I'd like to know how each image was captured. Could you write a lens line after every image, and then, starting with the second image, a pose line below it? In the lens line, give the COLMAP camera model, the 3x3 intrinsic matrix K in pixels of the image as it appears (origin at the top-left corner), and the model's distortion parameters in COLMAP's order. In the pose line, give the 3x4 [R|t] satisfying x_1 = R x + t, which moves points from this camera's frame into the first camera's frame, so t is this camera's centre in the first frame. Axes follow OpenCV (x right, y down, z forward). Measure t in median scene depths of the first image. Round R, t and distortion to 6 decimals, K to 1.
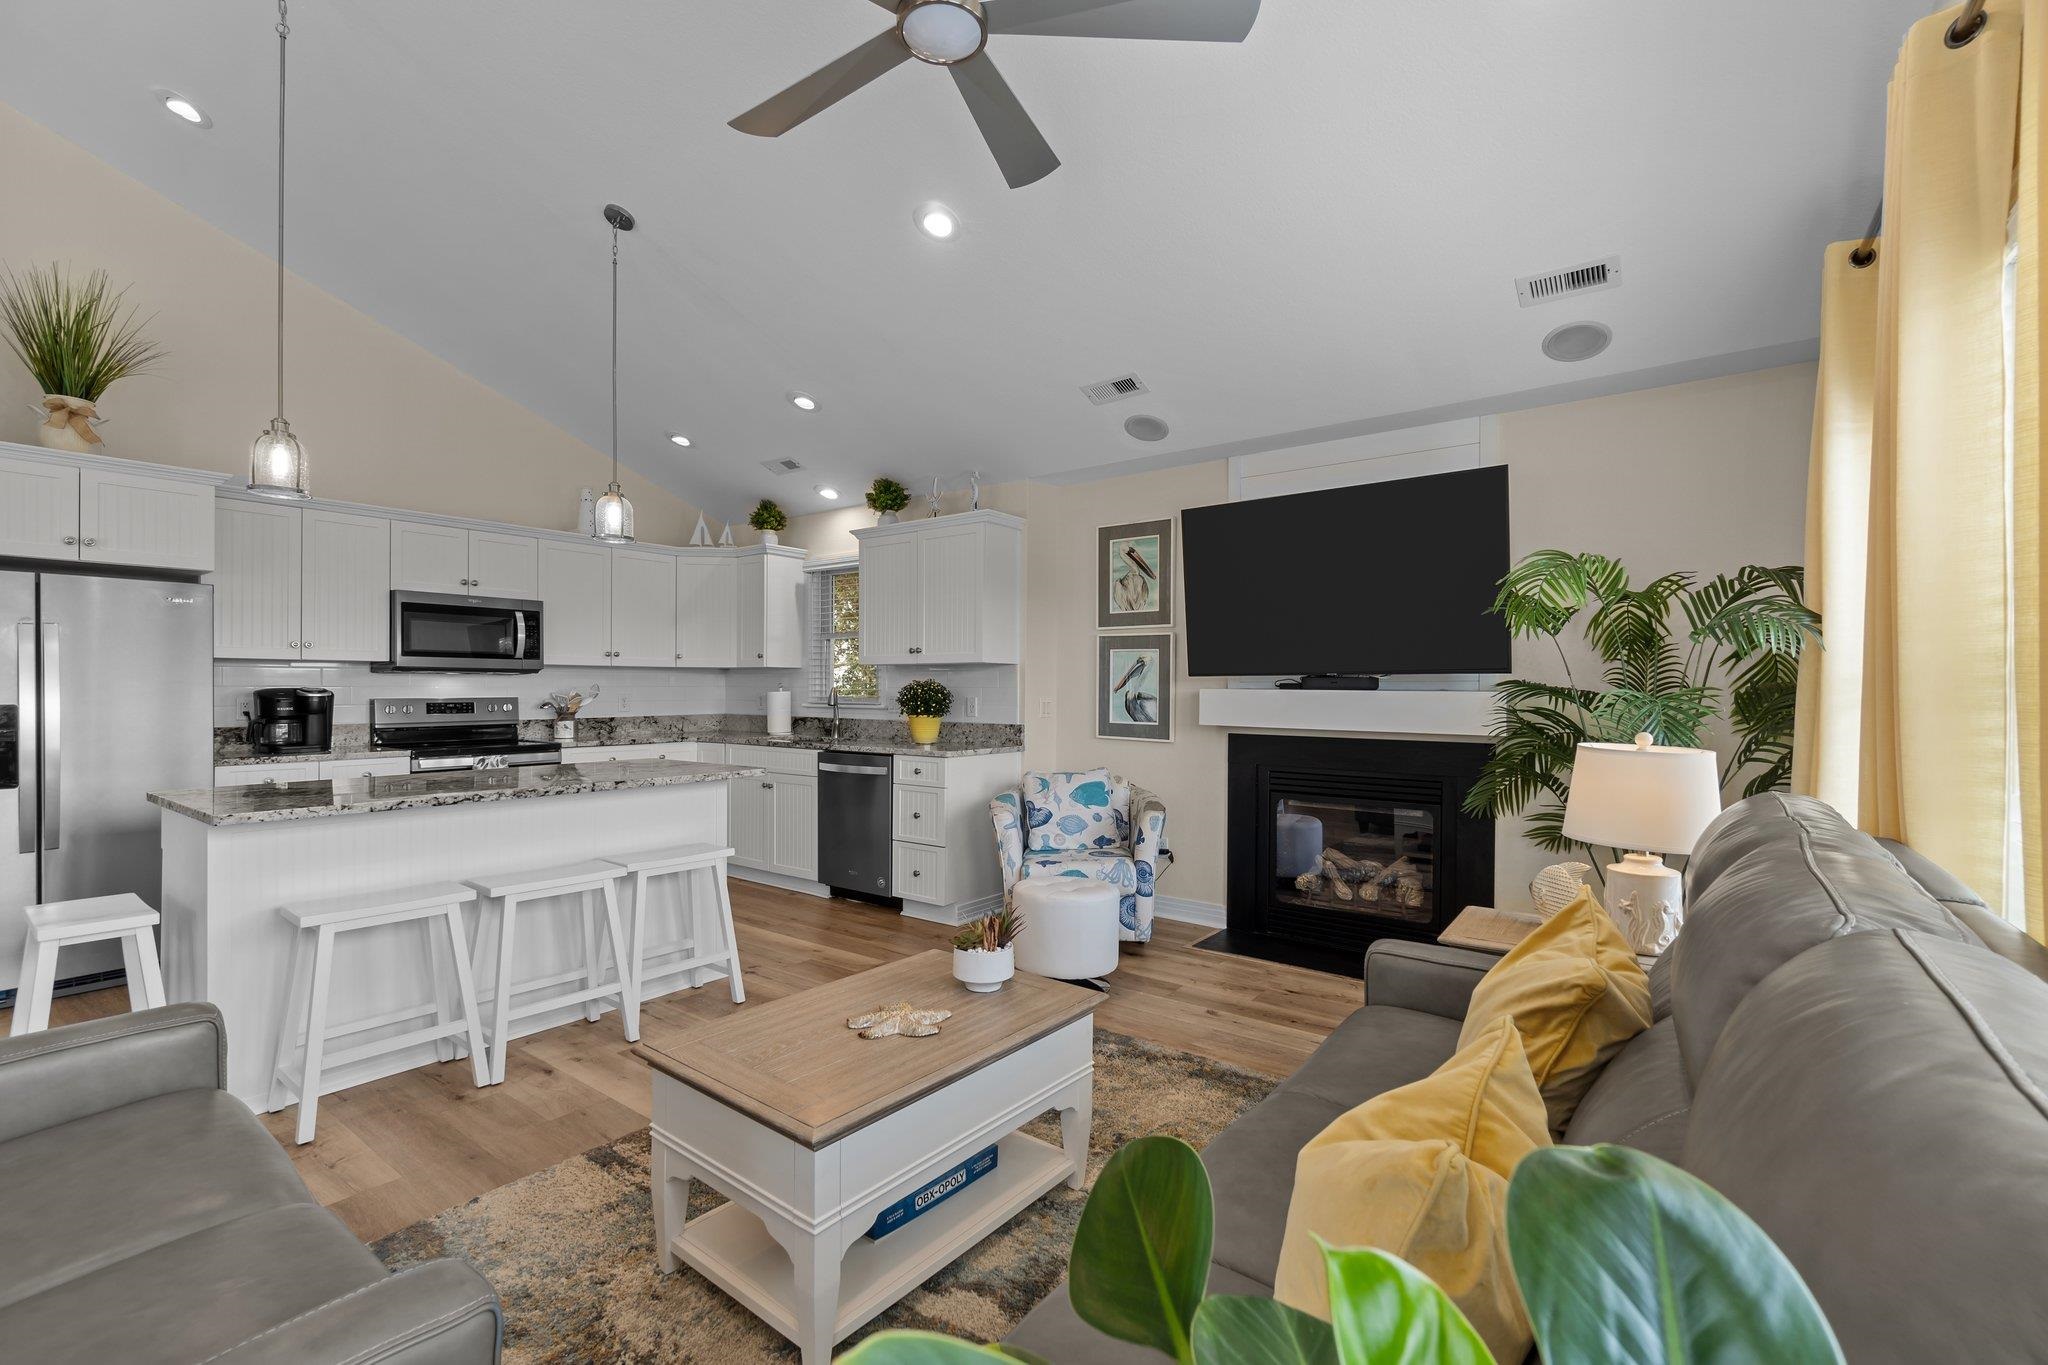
lens RADIAL K [[888.6, 0, 1024.0], [0, 888.6, 682.5], [0, 0, 1]] dist [0.000351, 0.000034]
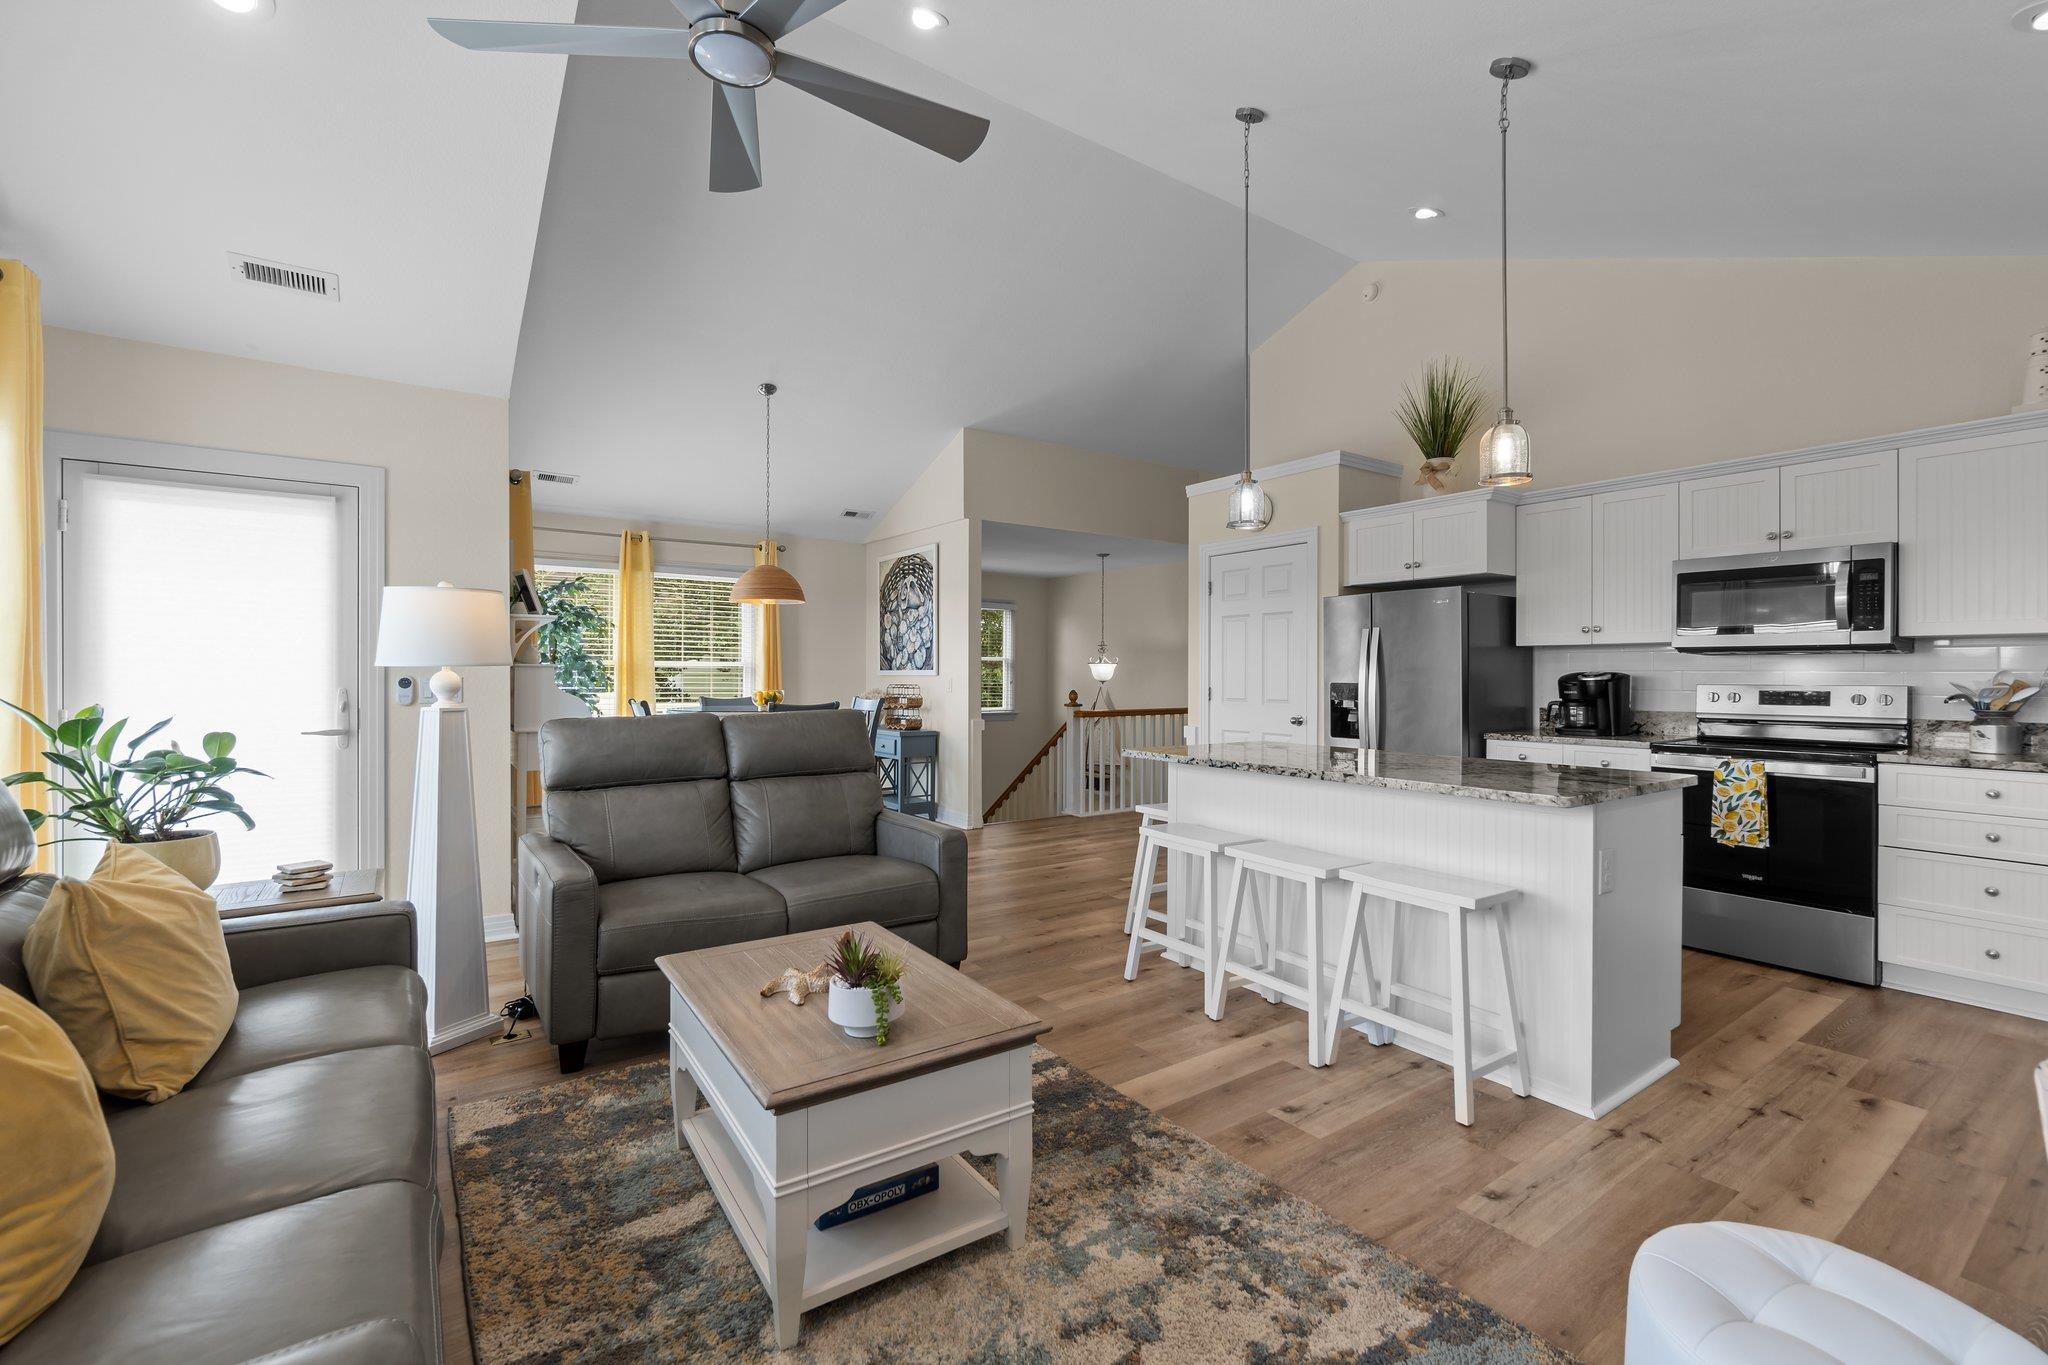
lens RADIAL K [[888.6, 0, 1029.5], [0, 888.6, 670.9], [0, 0, 1]] dist [-0.000095, 0.000091]
pose [[-0.295074, -0.008984, -0.955432, 0.359439], [0.002323, 0.999946, -0.010120, 0.013364], [0.955472, -0.005205, -0.295037, 0.720218]]
